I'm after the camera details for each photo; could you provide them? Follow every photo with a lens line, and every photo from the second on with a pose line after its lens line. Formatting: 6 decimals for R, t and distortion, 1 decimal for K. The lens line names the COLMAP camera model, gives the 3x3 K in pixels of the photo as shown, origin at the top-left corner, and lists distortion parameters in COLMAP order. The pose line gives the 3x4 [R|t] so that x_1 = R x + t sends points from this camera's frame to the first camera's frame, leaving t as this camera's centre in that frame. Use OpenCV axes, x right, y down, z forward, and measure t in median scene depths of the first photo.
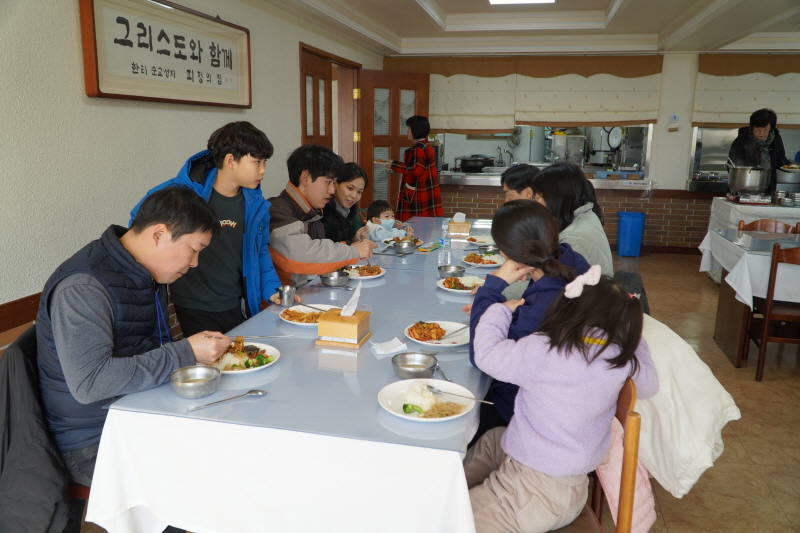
lens RADIAL K [[633.6, 0, 400.0], [0, 633.6, 266.5], [0, 0, 1]] dist [0.033775, -0.053974]
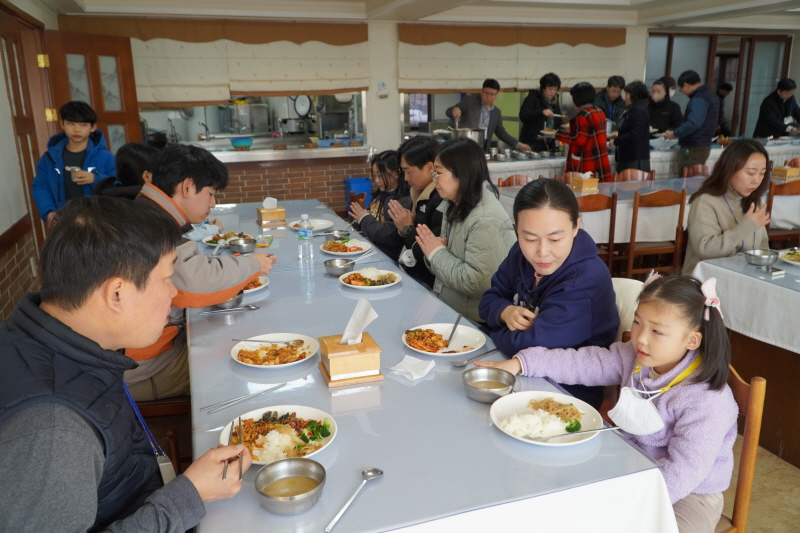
lens RADIAL K [[633.6, 0, 400.0], [0, 633.6, 266.5], [0, 0, 1]] dist [0.033775, -0.053974]
pose [[0.856429, -0.158676, 0.491275, -0.108528], [0.135553, 0.987322, 0.082587, -0.019954], [-0.498152, -0.004136, 0.867080, 0.073415]]
